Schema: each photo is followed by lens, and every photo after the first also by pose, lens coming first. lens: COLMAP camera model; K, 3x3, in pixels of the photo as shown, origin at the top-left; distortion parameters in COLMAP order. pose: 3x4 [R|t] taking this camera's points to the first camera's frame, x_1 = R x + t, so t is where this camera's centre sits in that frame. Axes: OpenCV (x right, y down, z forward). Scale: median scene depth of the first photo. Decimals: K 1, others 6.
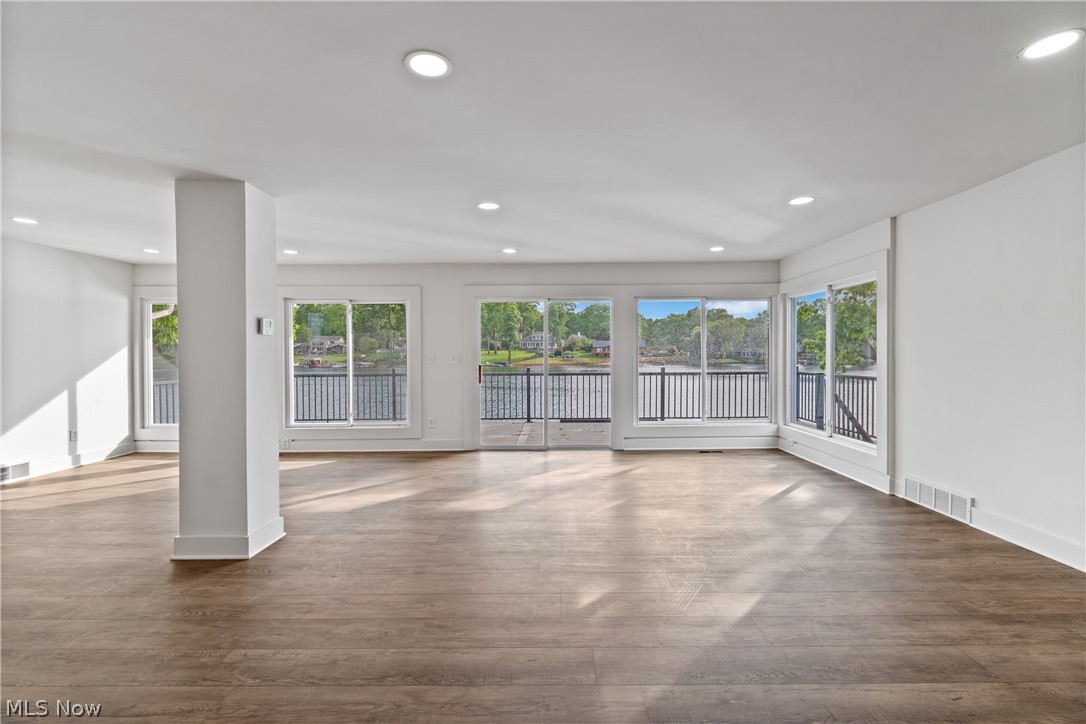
lens RADIAL K [[485.2, 0, 547.9], [0, 485.2, 356.6], [0, 0, 1]] dist [0.000492, -0.000807]
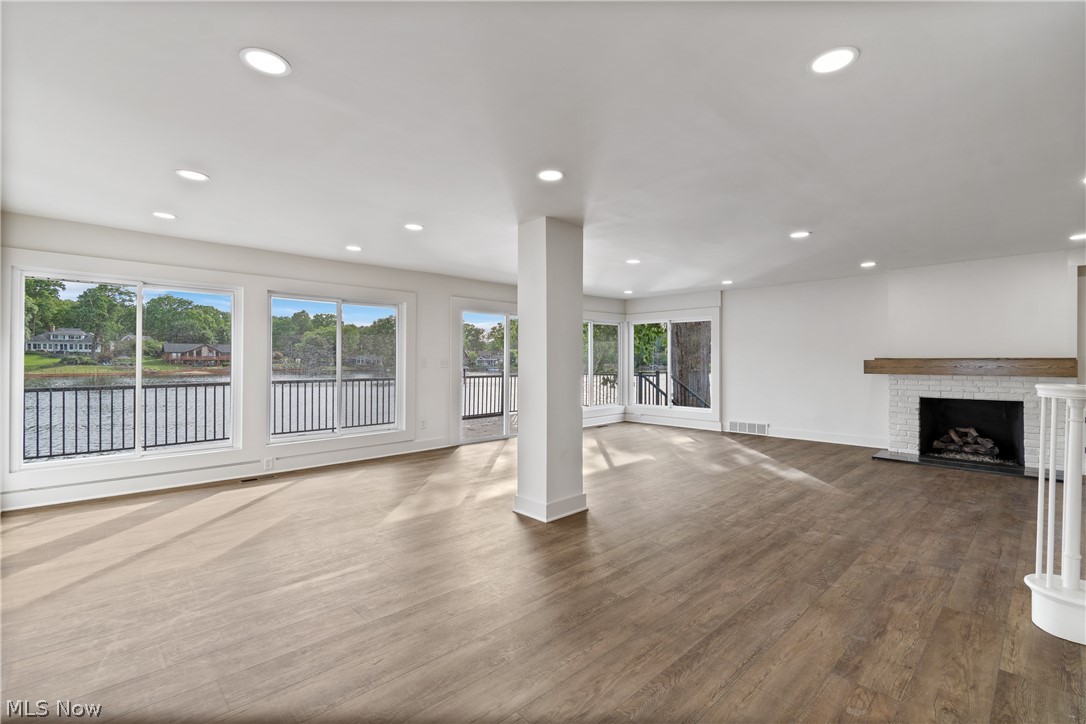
lens RADIAL K [[485.2, 0, 554.0], [0, 485.2, 361.2], [0, 0, 1]] dist [0.000492, -0.000807]
pose [[0.709313, 0.004633, 0.704878, -0.837008], [-0.000702, 0.999983, -0.005865, 0.006458], [-0.704893, 0.003665, 0.709304, 0.053204]]
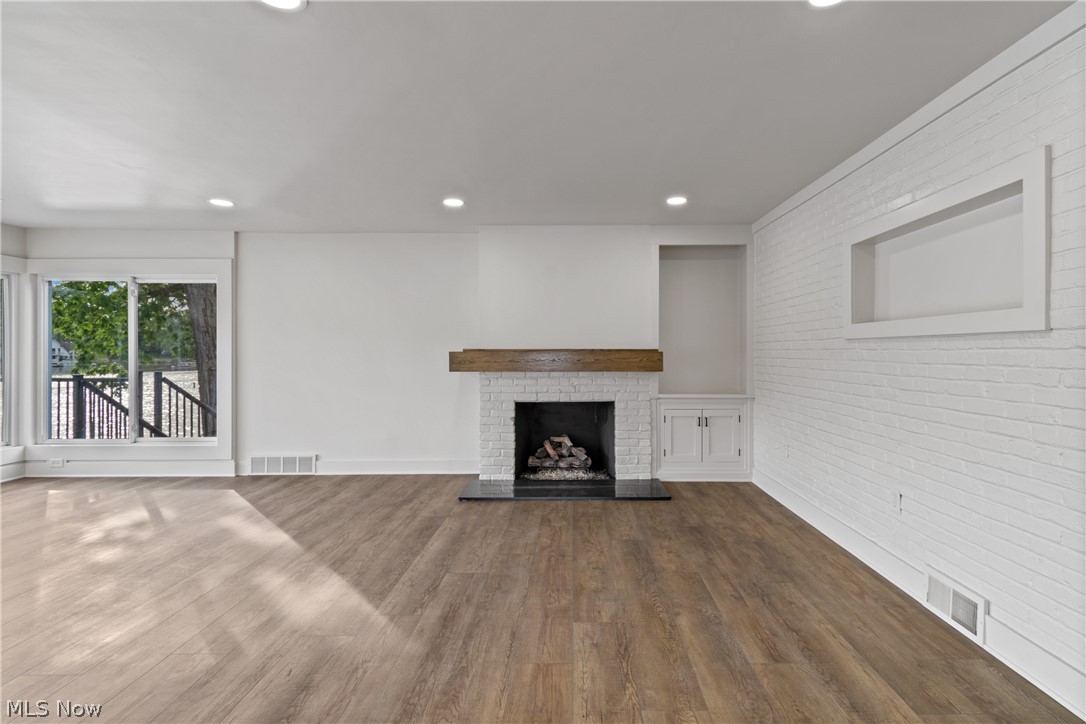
lens RADIAL K [[485.2, 0, 578.3], [0, 485.2, 346.0], [0, 0, 1]] dist [0.000492, -0.000807]
pose [[-0.023269, 0.024350, 0.999433, -0.329512], [0.006049, 0.999688, -0.024215, 0.007226], [-0.999711, 0.005482, -0.023409, 0.154243]]
